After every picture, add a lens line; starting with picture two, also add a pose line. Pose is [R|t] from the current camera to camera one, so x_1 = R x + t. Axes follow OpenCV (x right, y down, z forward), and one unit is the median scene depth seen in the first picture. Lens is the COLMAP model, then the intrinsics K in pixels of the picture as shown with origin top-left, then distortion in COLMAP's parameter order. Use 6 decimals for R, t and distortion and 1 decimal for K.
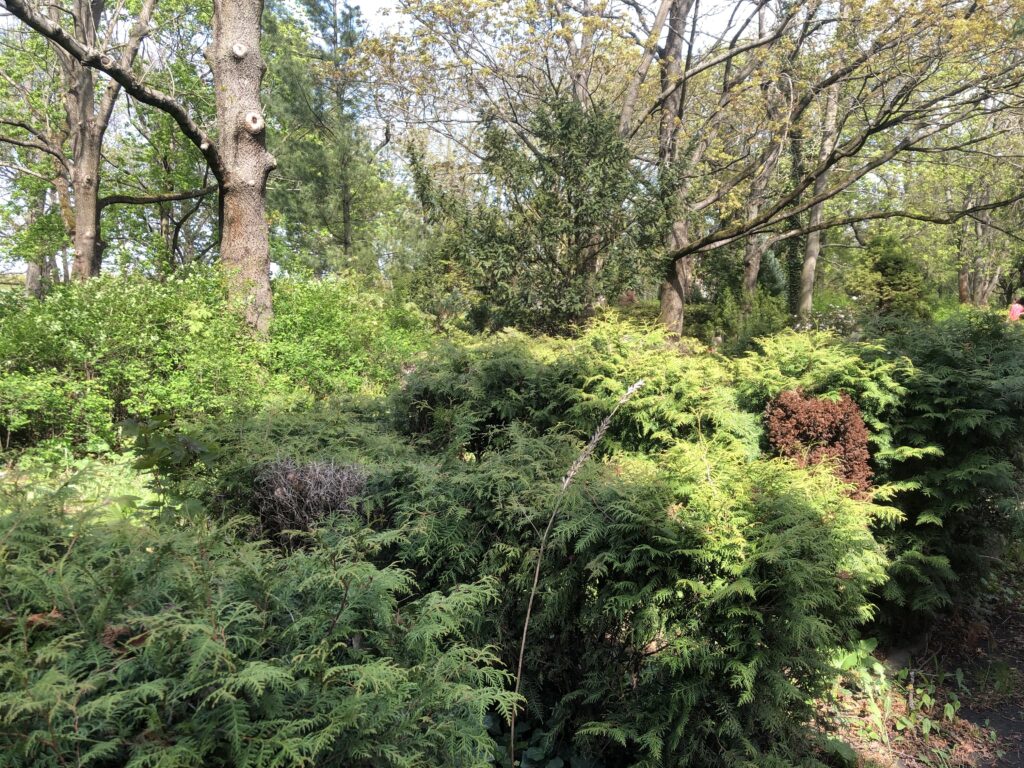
lens RADIAL K [[822.1, 0, 511.5], [0, 822.1, 386.4], [0, 0, 1]] dist [0.000300, 0.000238]
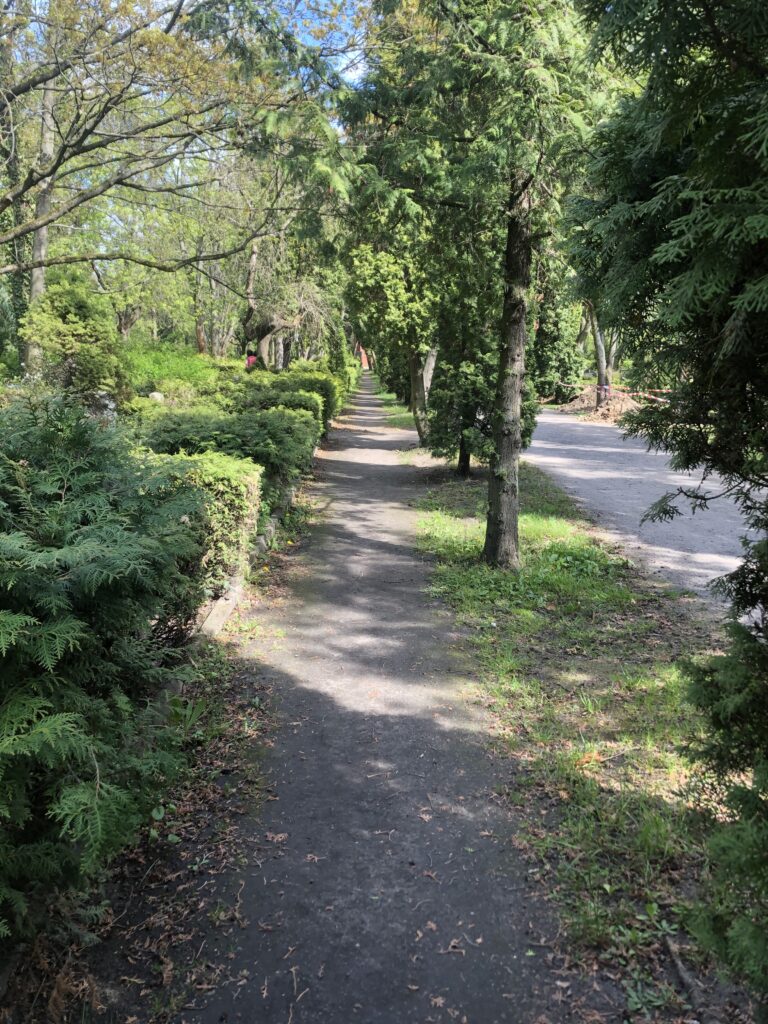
lens RADIAL K [[822.1, 0, 385.1], [0, 822.1, 512.1], [0, 0, 1]] dist [0.000300, 0.000238]
pose [[0.759959, -0.100826, 0.642104, 0.089135], [0.039062, 0.993194, 0.109724, -0.015712], [-0.648797, -0.058304, 0.758725, 0.102409]]
